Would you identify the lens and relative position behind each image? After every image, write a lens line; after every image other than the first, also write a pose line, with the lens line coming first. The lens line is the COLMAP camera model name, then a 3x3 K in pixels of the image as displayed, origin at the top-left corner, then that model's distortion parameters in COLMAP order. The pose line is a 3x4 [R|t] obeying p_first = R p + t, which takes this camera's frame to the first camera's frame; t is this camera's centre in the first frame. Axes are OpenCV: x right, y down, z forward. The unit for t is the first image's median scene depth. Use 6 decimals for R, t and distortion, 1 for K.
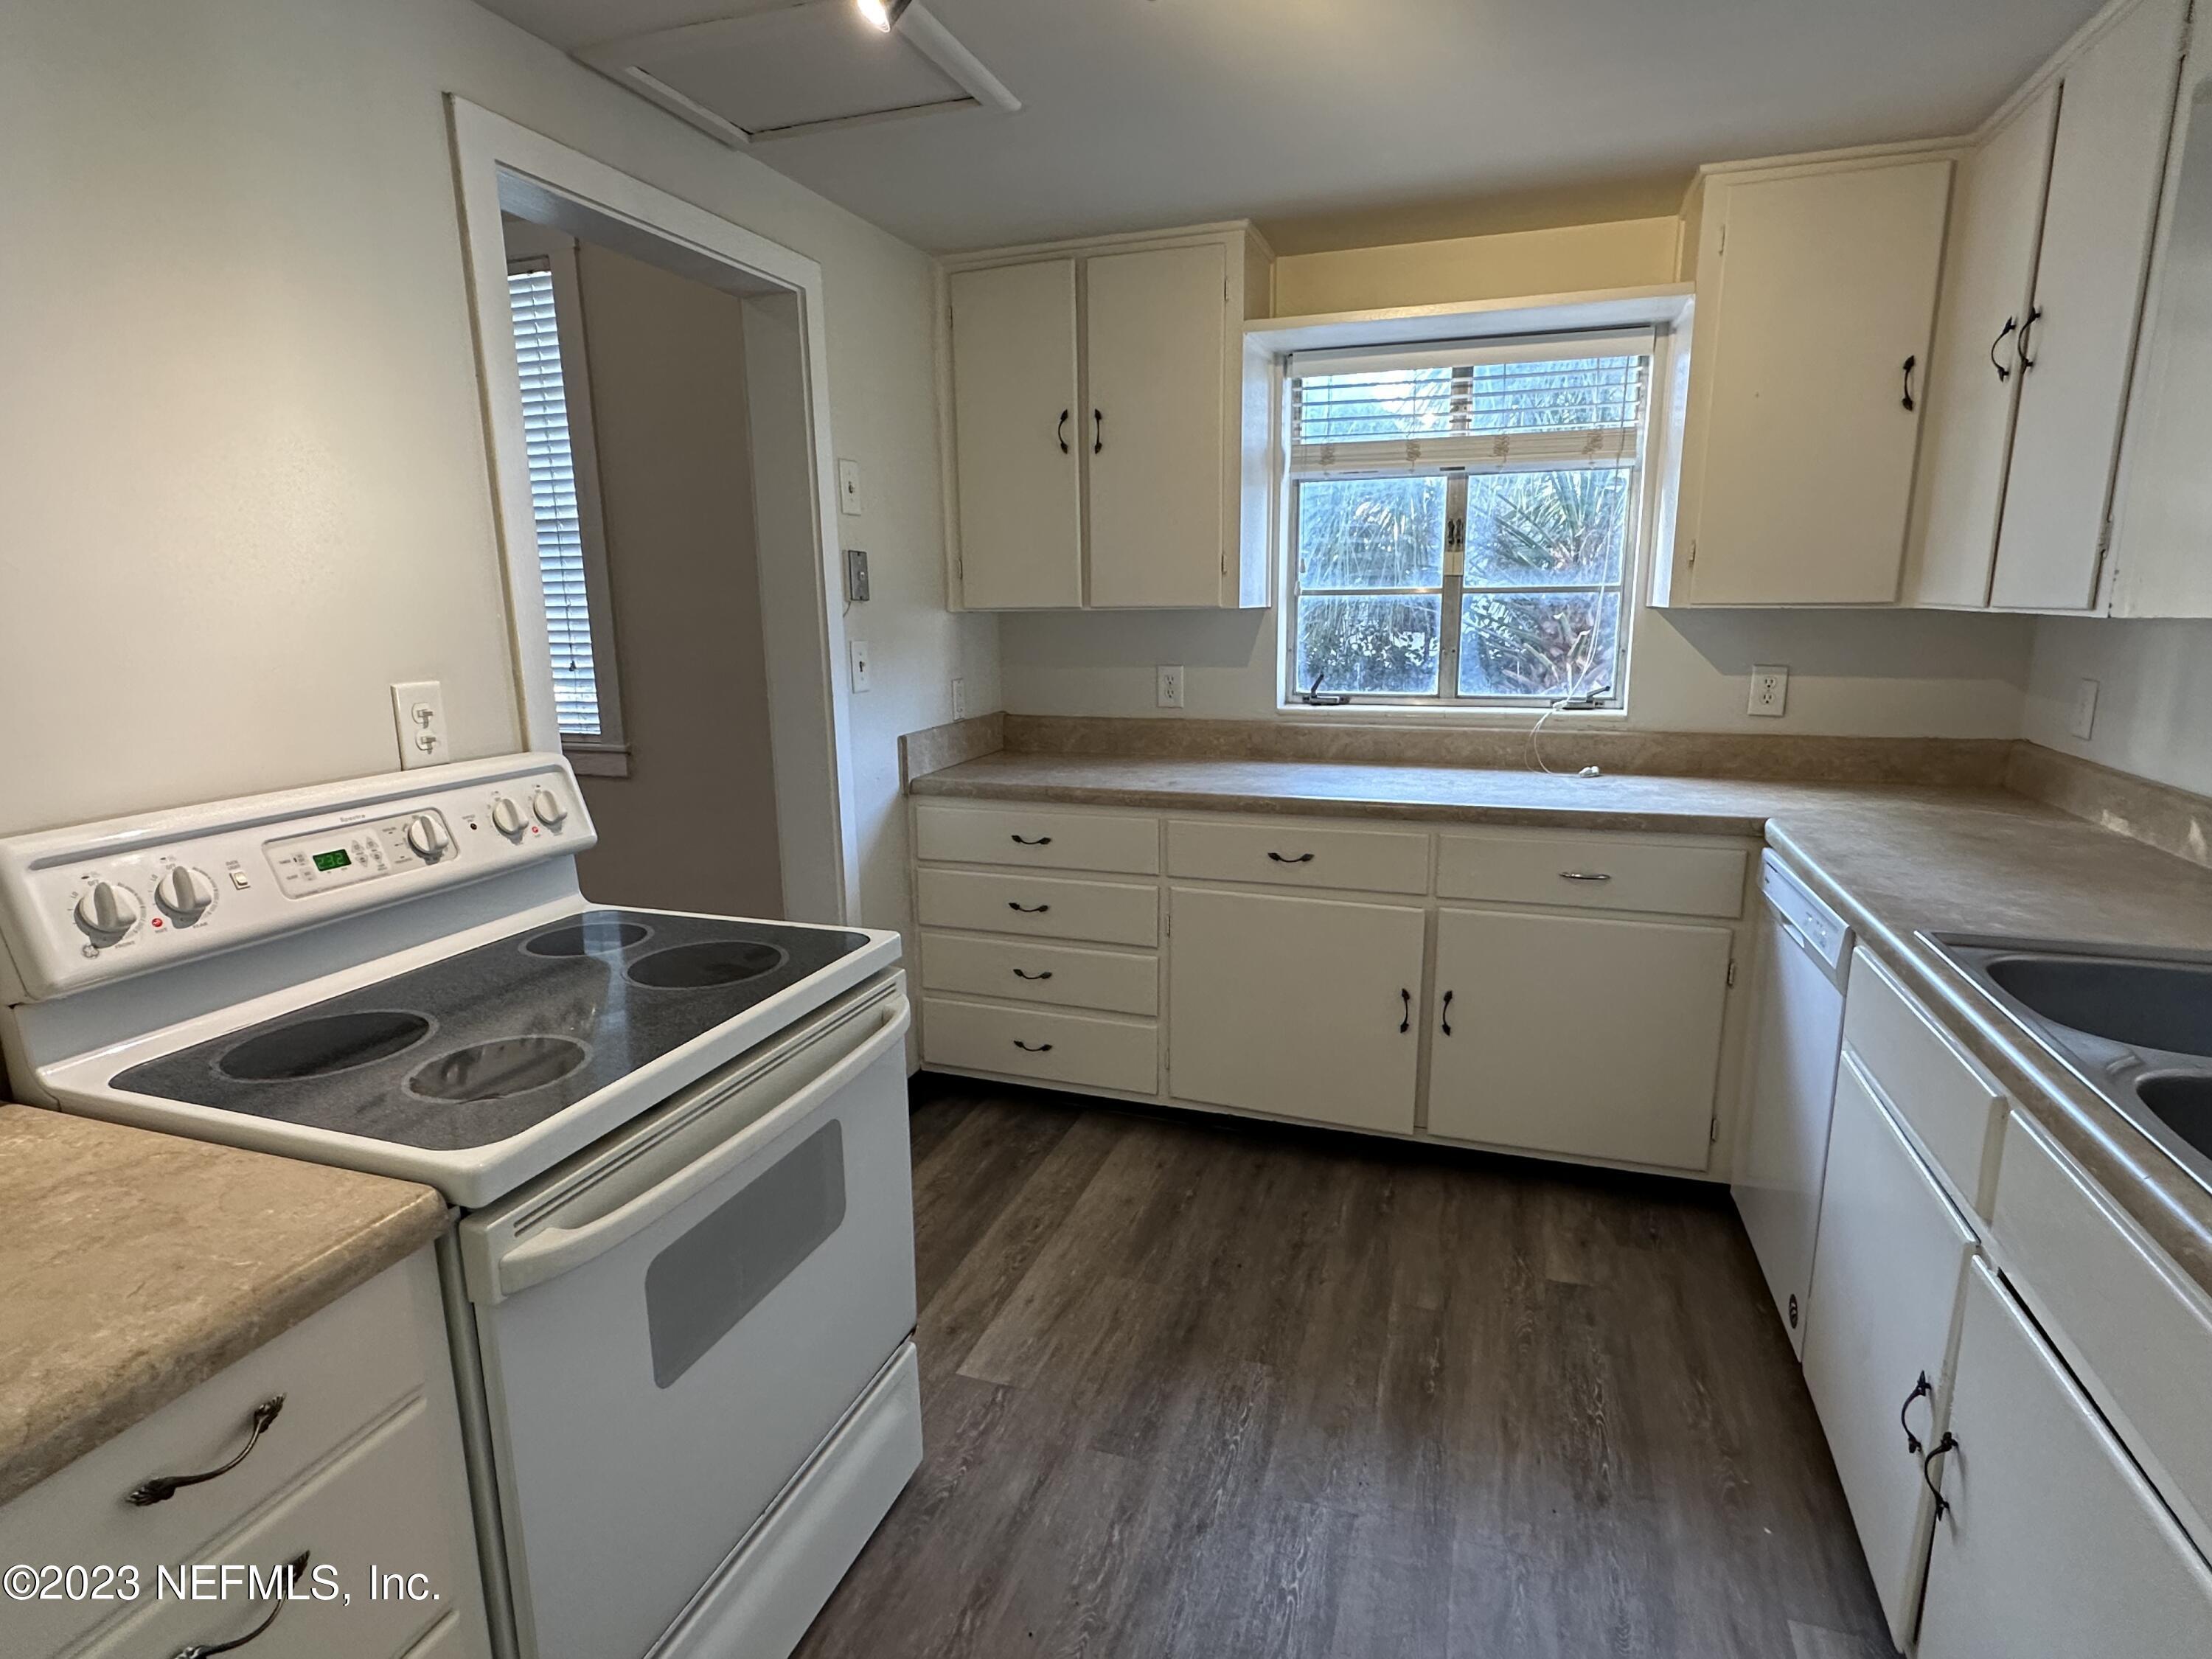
lens RADIAL K [[1159.1, 0, 1104.8], [0, 1159.1, 826.7], [0, 0, 1]] dist [0.003216, 0.000092]
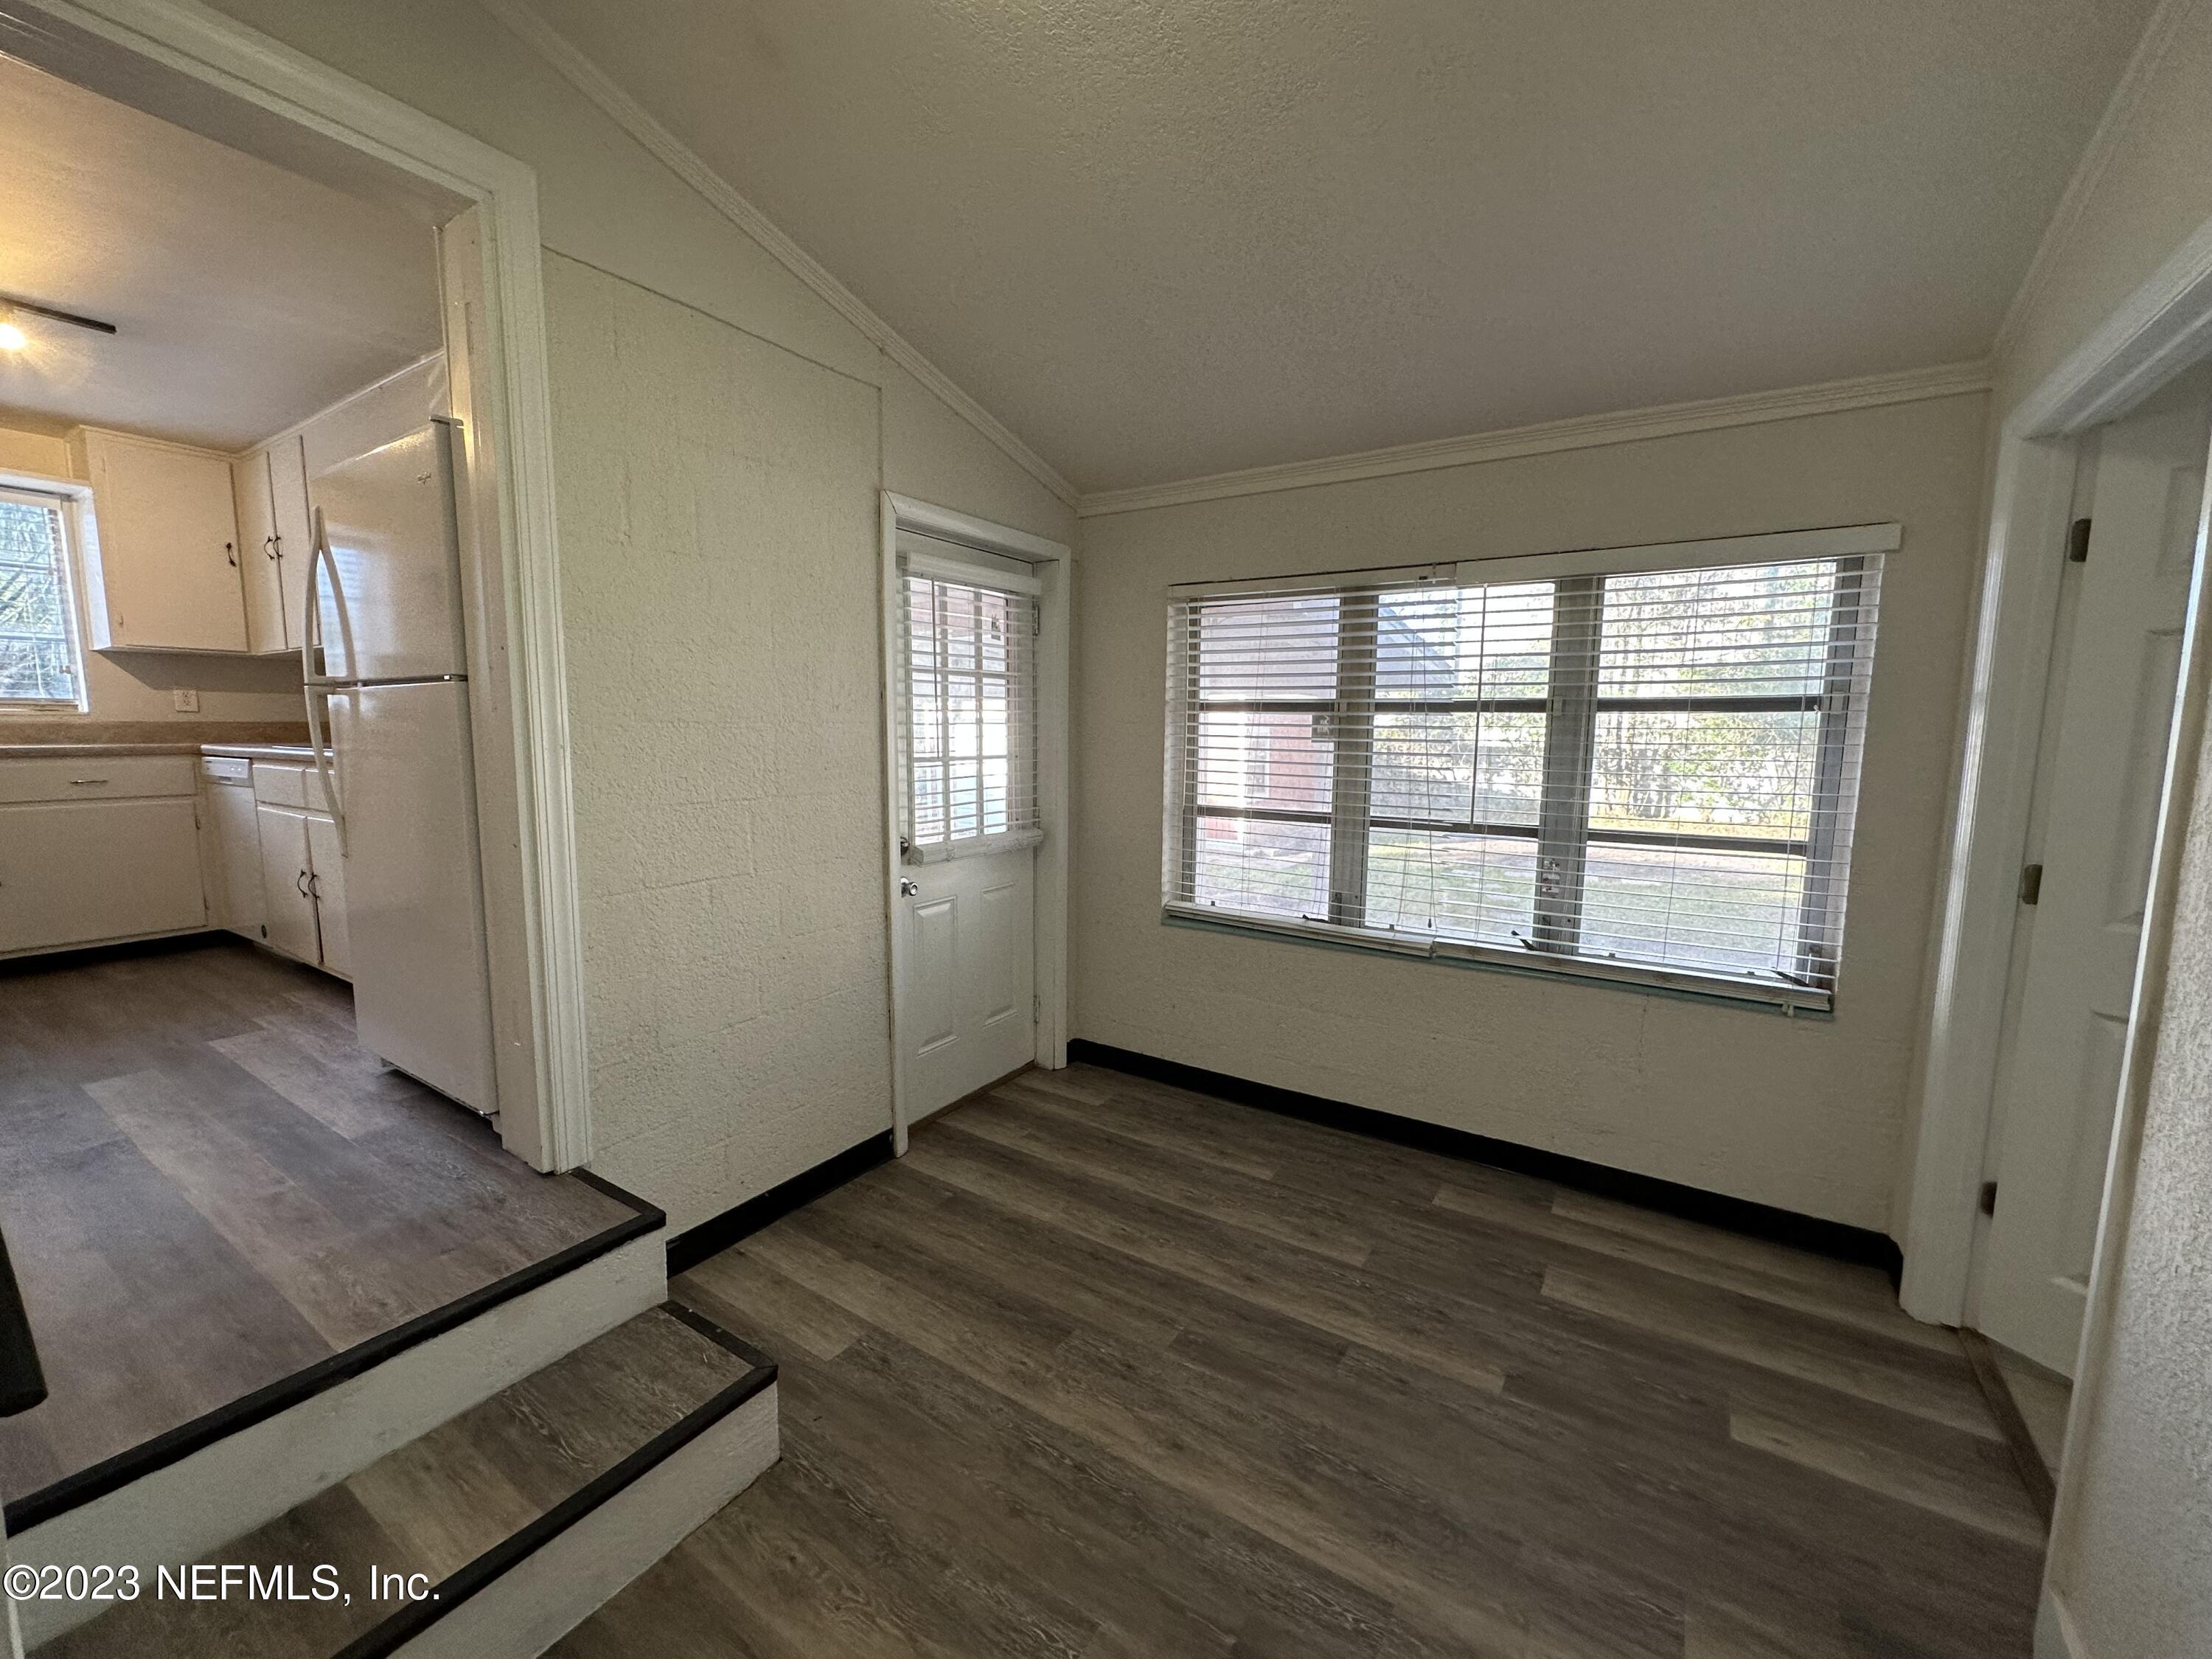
lens RADIAL K [[904.1, 0, 1125.9], [0, 904.1, 825.7], [0, 0, 1]] dist [0.001861, -0.000954]
pose [[0.236994, -0.092155, 0.967130, -0.588758], [0.191705, 0.980353, 0.046438, 0.352385], [-0.952409, 0.174399, 0.250005, -0.915470]]
